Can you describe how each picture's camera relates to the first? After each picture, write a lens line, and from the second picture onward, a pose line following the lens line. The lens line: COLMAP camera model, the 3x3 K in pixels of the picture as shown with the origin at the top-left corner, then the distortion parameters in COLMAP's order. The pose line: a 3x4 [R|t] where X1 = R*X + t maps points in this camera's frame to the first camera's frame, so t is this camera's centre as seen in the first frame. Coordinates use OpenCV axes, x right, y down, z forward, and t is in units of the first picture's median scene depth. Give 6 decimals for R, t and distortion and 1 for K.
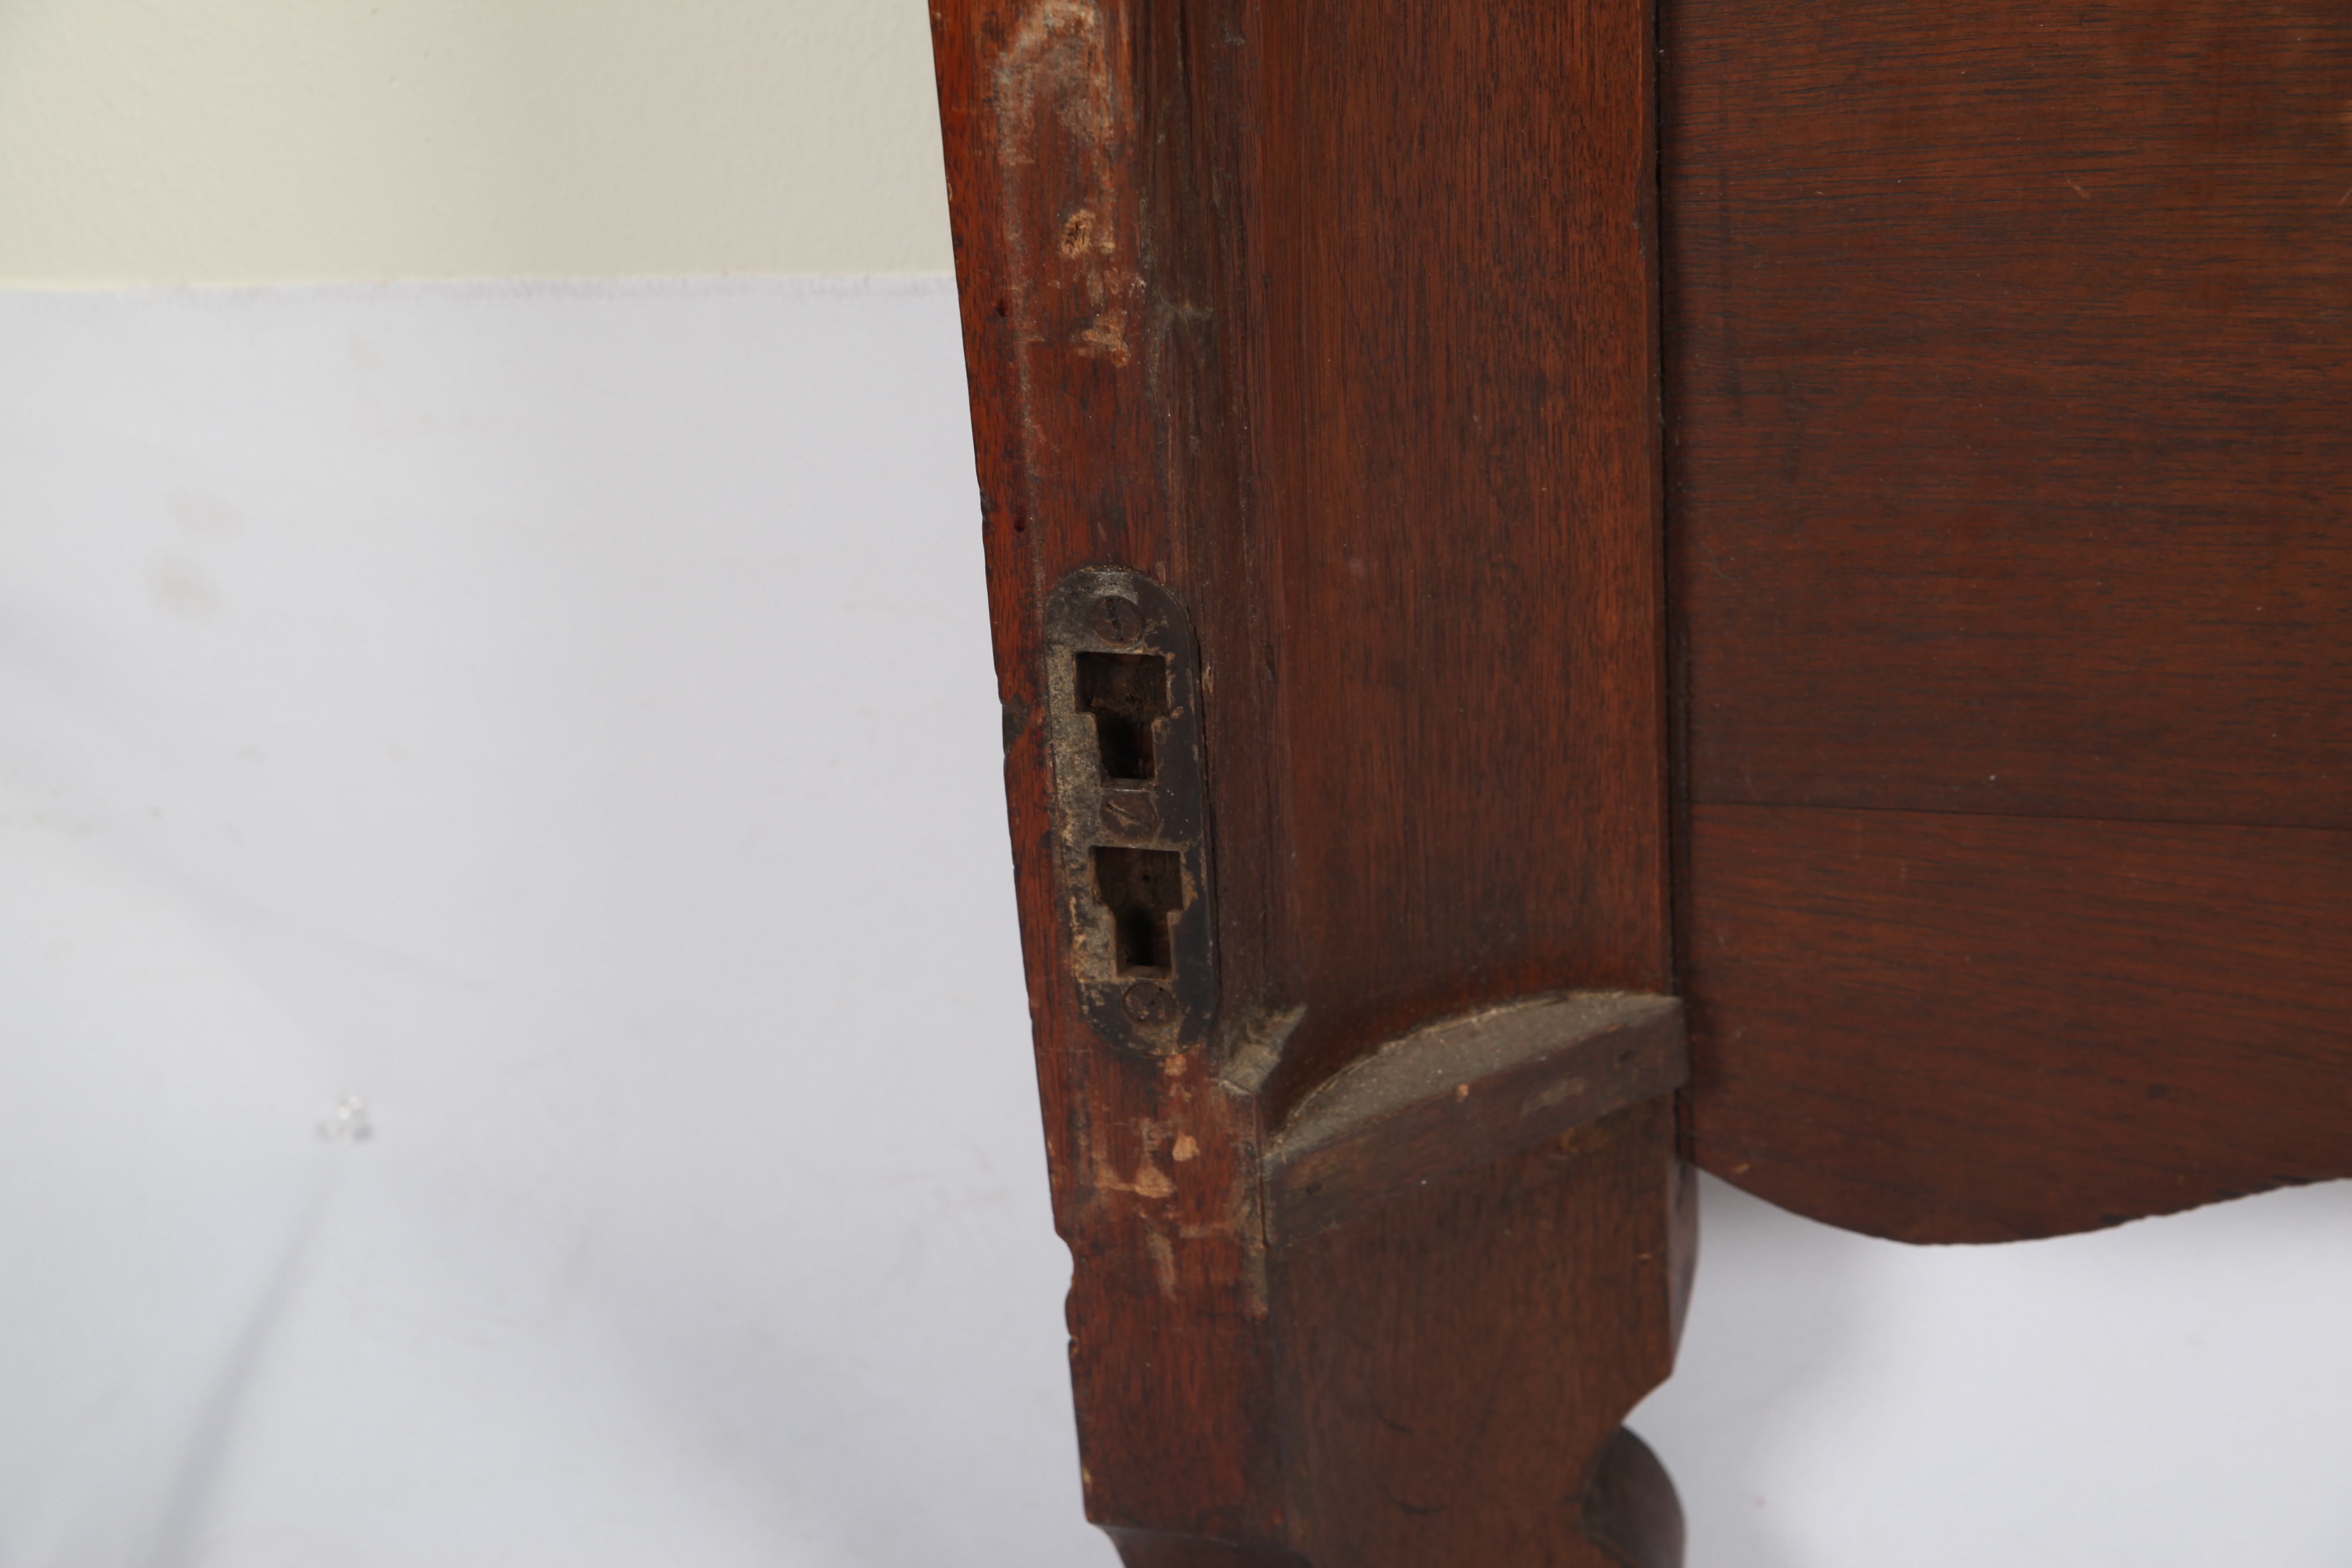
lens RADIAL K [[4538.7, 0, 1176.0], [0, 4538.7, 784.0], [0, 0, 1]] dist [0.124707, 0.216897]
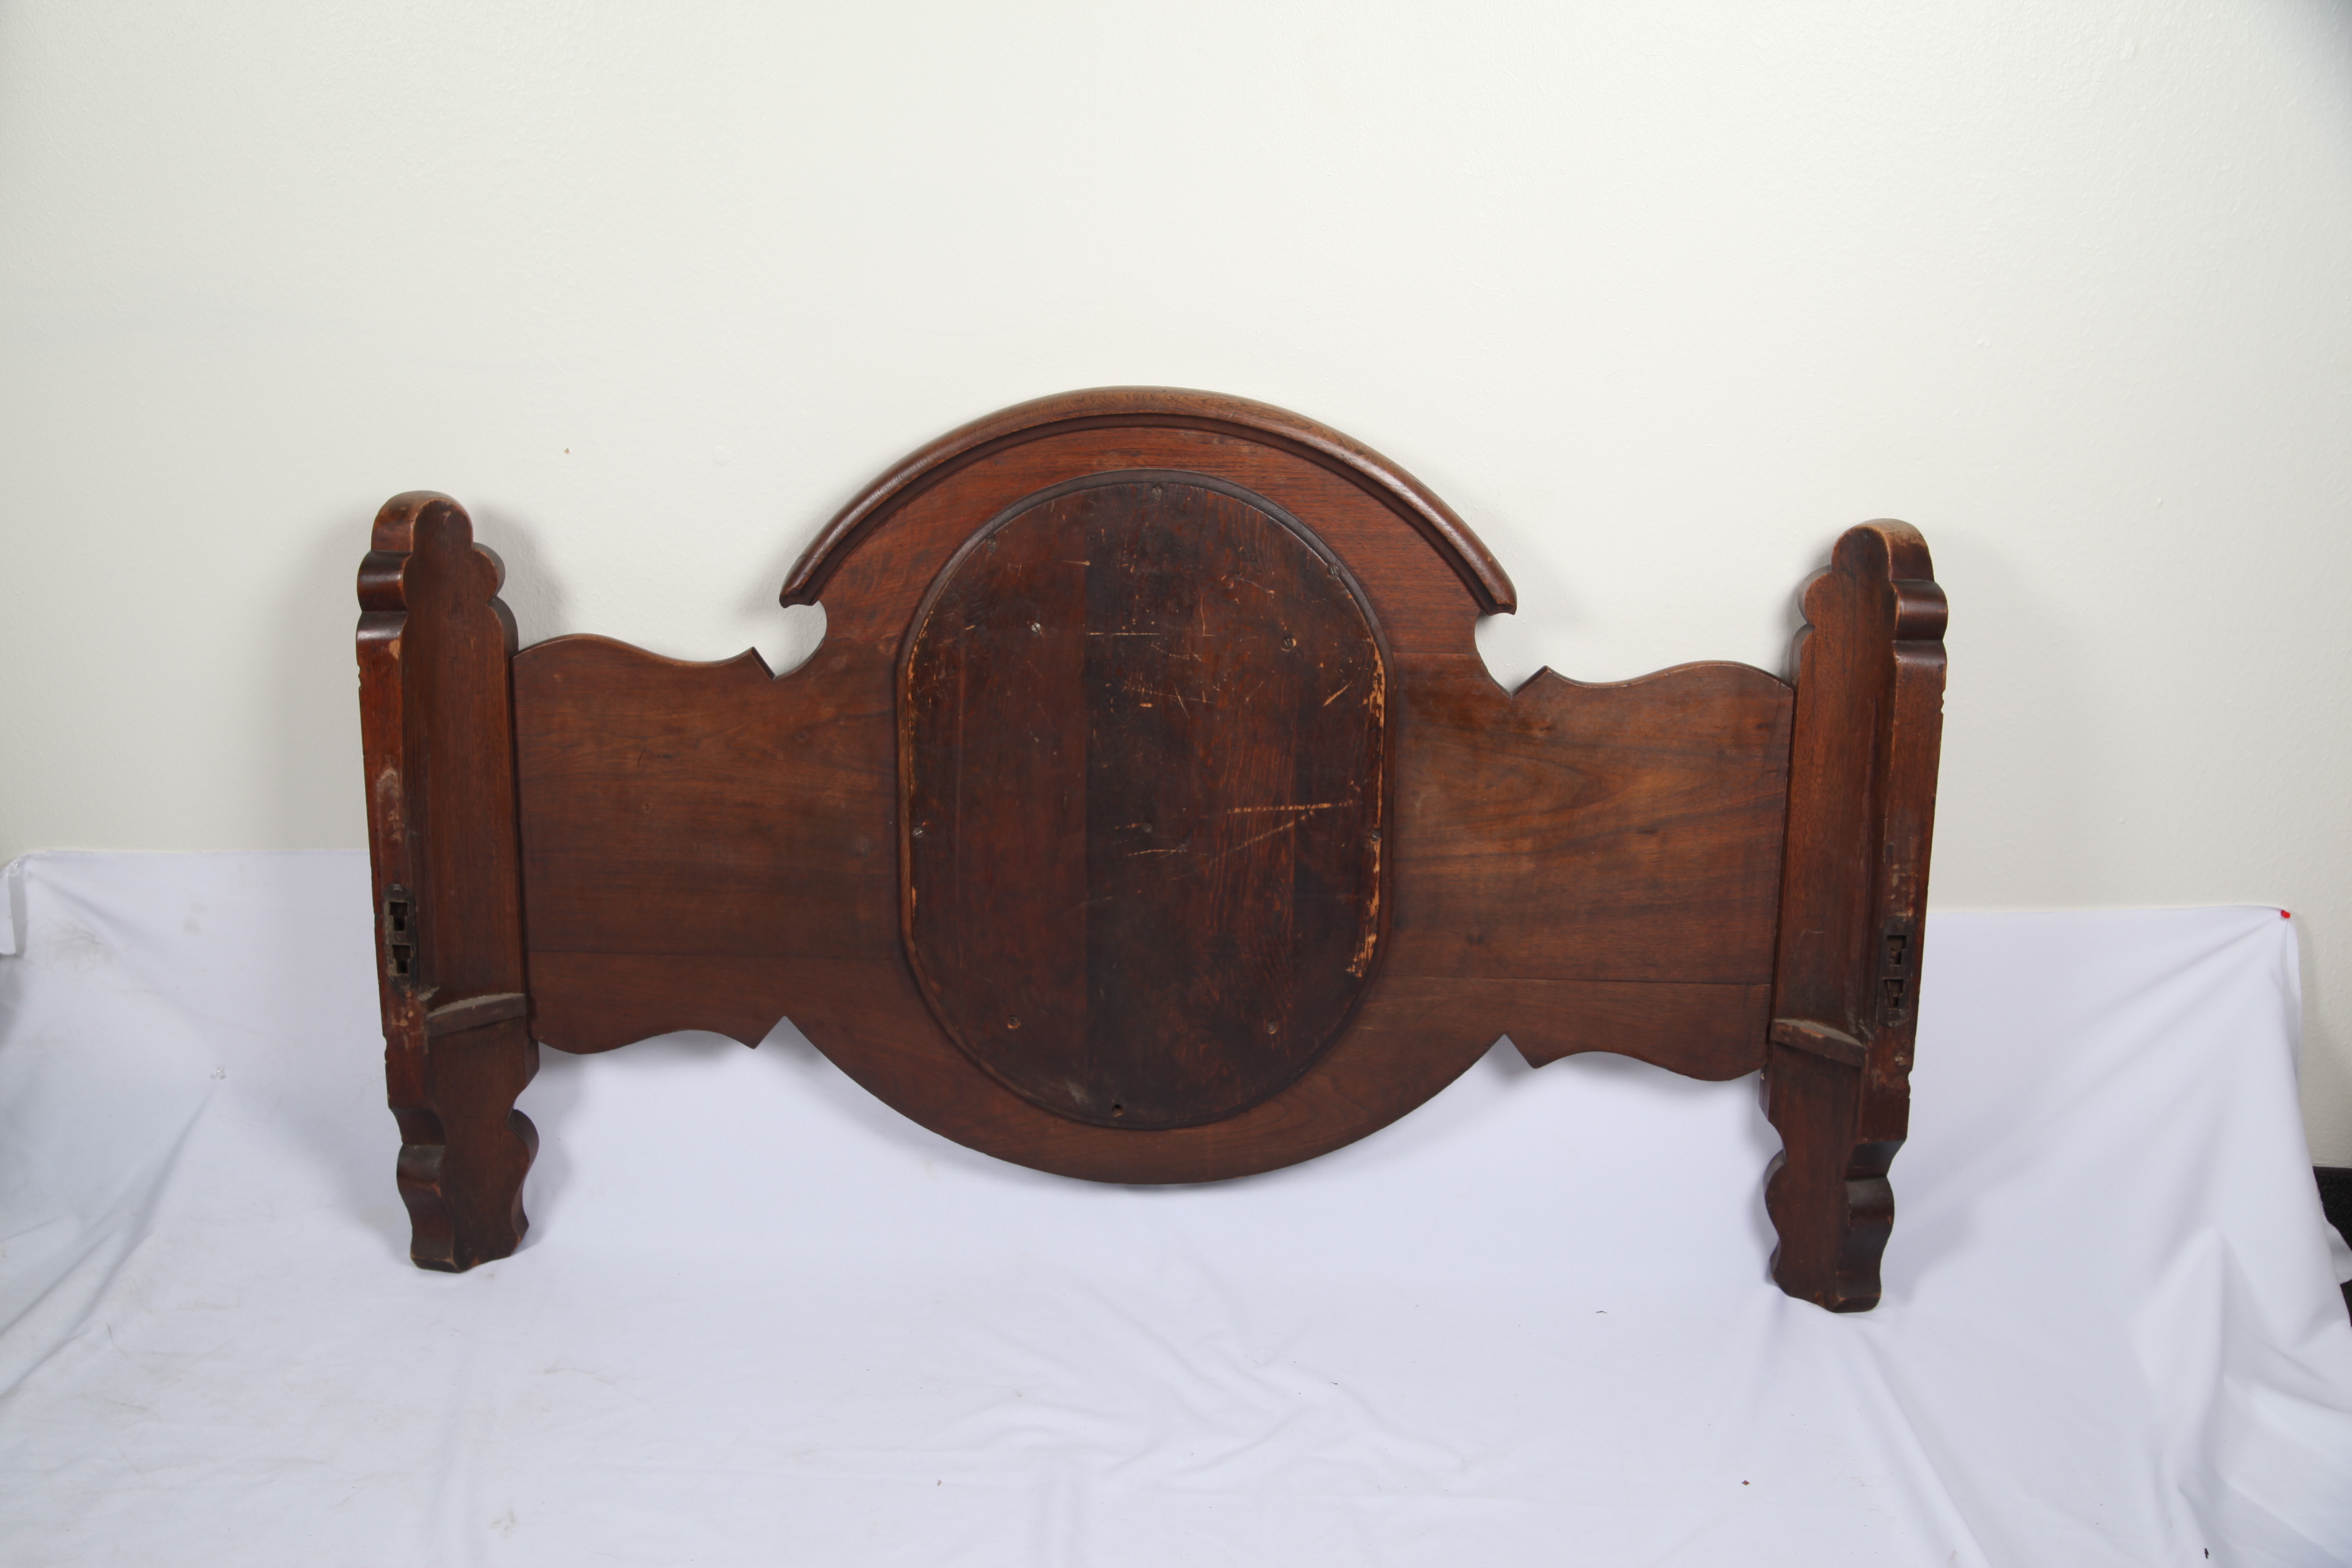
lens RADIAL K [[2437.1, 0, 1176.0], [0, 2437.1, 784.0], [0, 0, 1]] dist [-0.016784, -0.007320]
pose [[0.979372, 0.036434, 0.198752, 0.278437], [0.017673, 0.964396, -0.263873, 0.546930], [-0.201290, 0.261942, 0.943858, -1.674351]]
